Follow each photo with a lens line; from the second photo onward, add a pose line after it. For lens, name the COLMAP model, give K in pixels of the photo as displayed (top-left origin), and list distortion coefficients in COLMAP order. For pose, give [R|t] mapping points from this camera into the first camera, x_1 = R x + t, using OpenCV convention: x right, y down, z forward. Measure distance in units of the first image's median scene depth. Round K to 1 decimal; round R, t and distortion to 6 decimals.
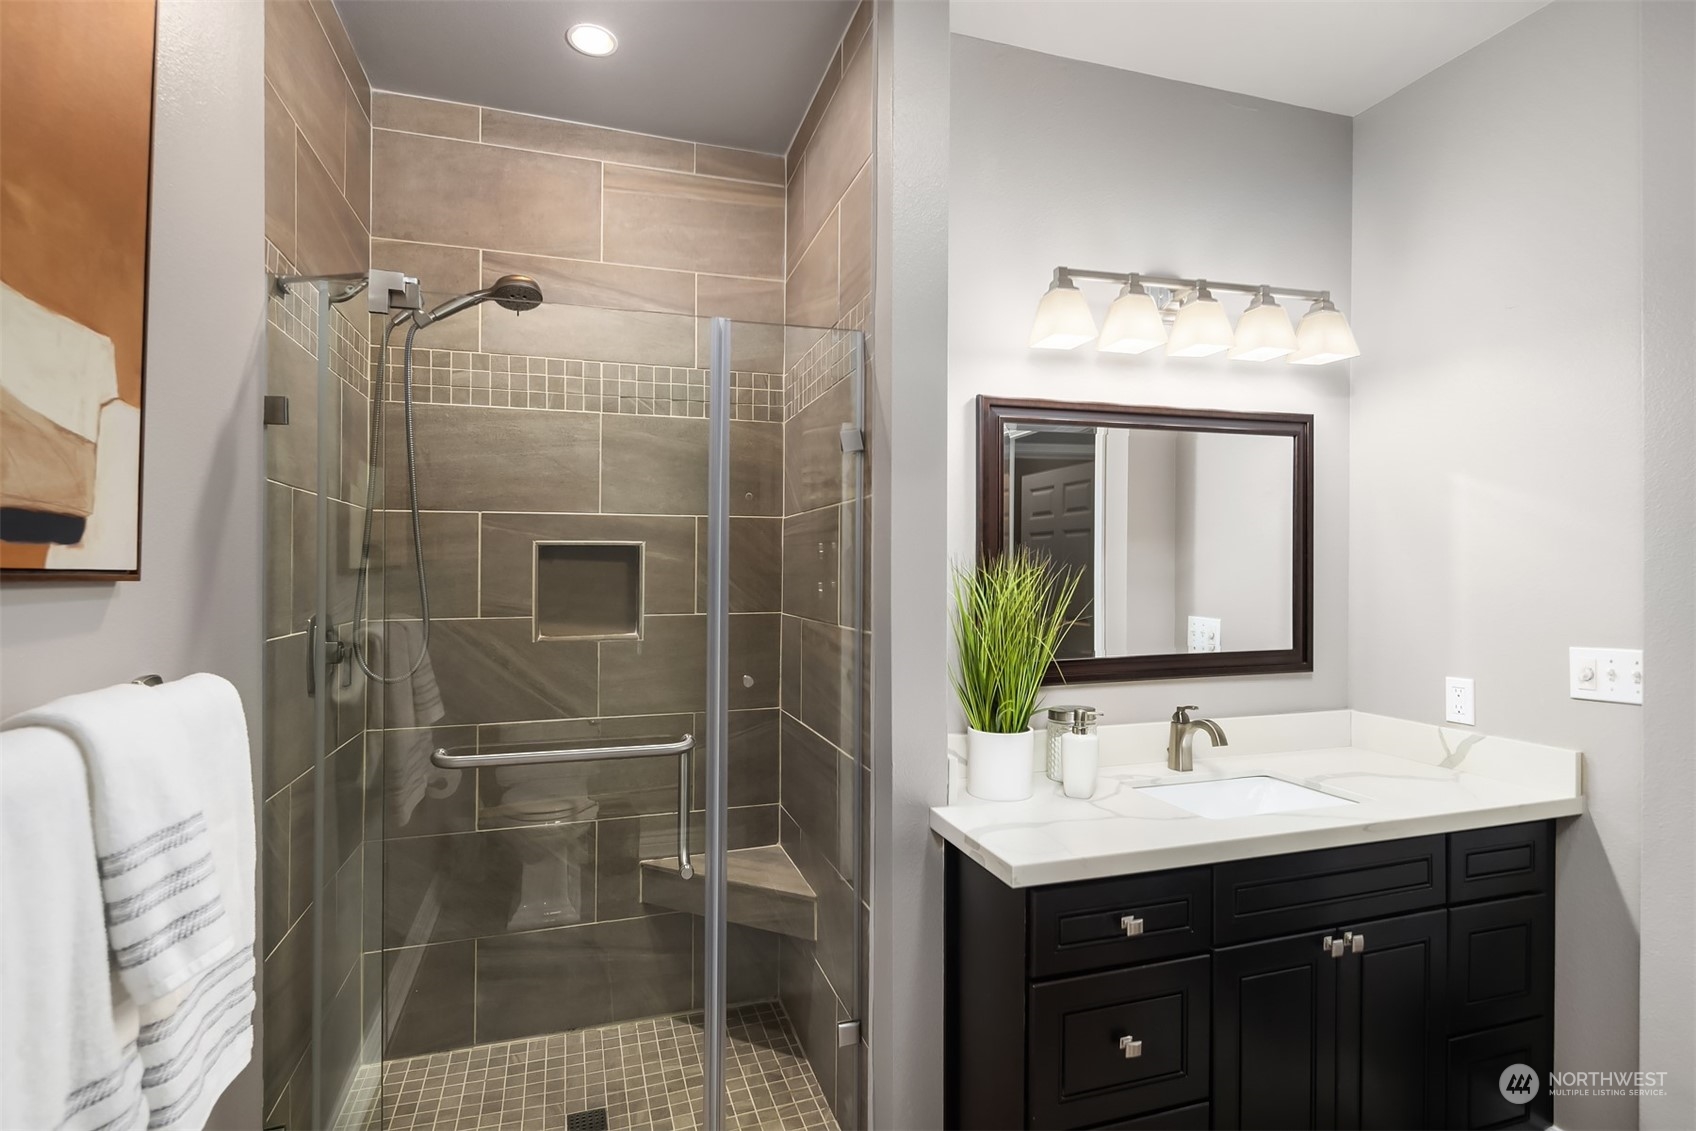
lens RADIAL K [[826.4, 0, 843.9], [0, 826.4, 565.8], [0, 0, 1]] dist [-0.008422, 0.002792]
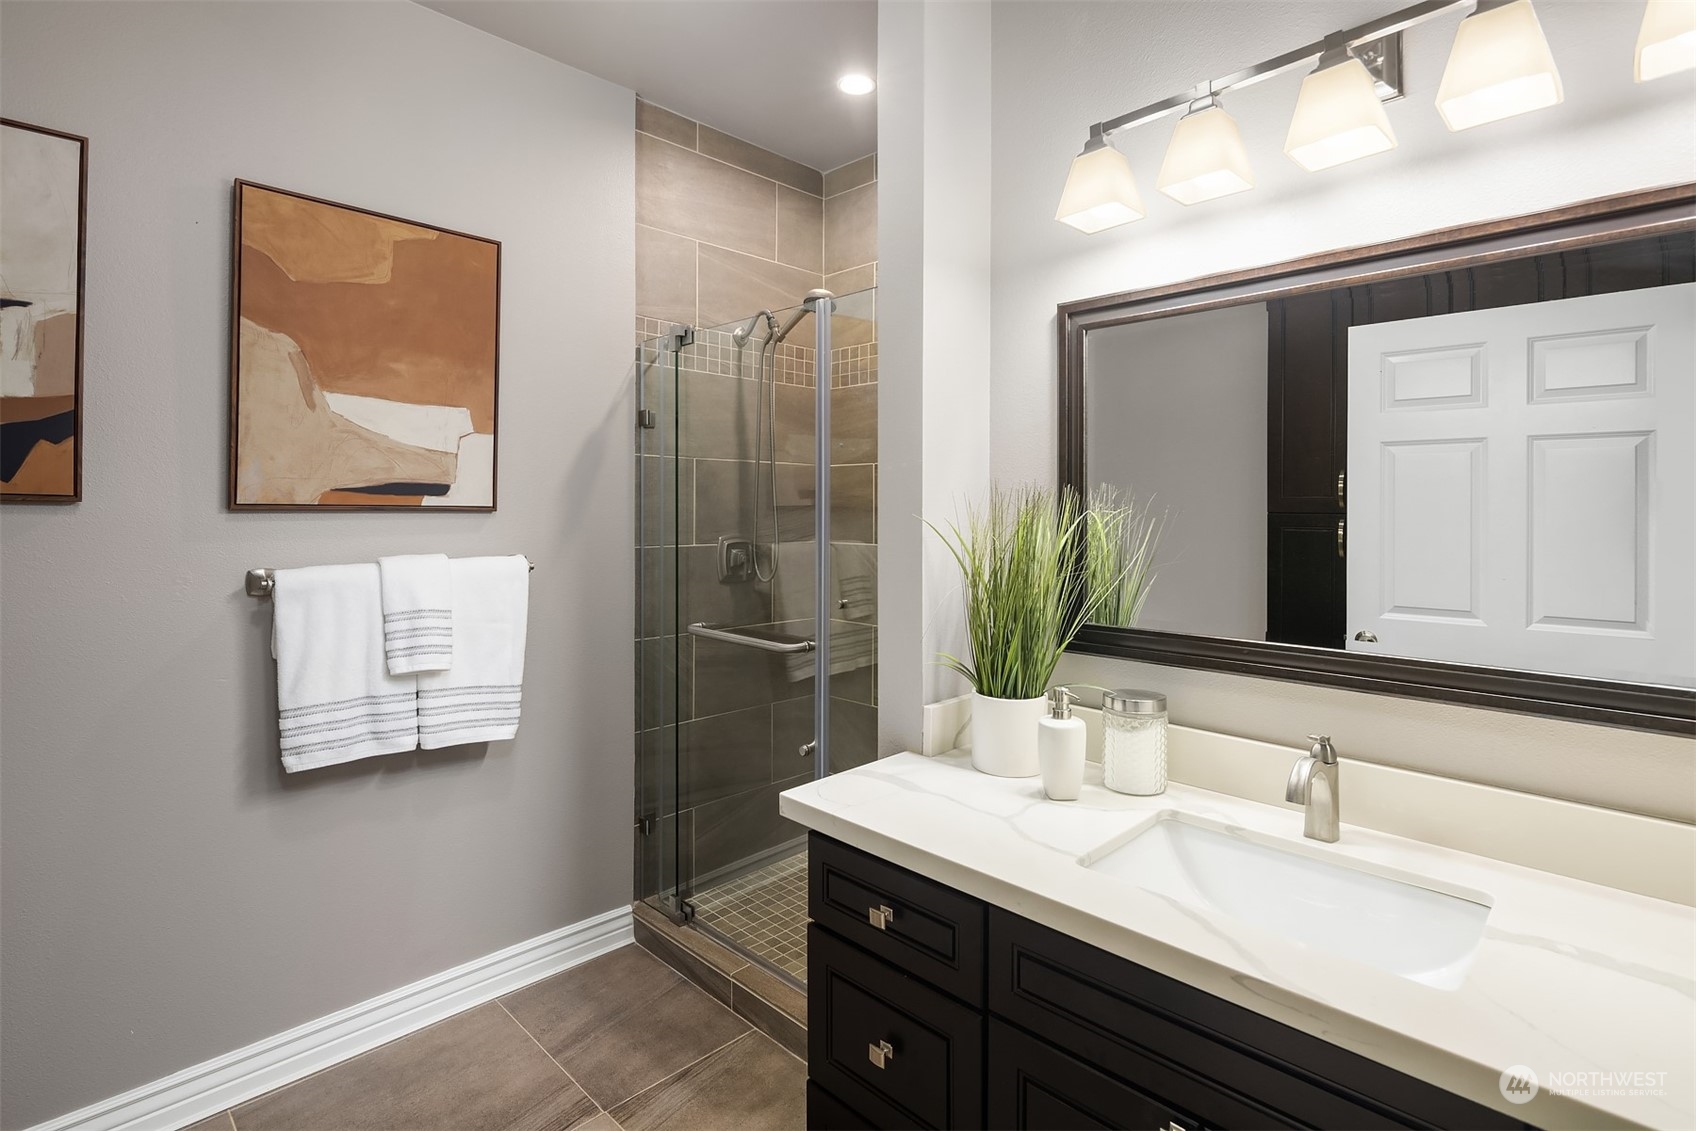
lens RADIAL K [[826.4, 0, 831.3], [0, 826.4, 501.0], [0, 0, 1]] dist [-0.008422, 0.002792]
pose [[0.459821, -0.003144, -0.888006, 1.627020], [-0.002505, 0.999985, -0.004838, -0.001135], [0.888008, 0.004449, 0.459806, 0.810002]]
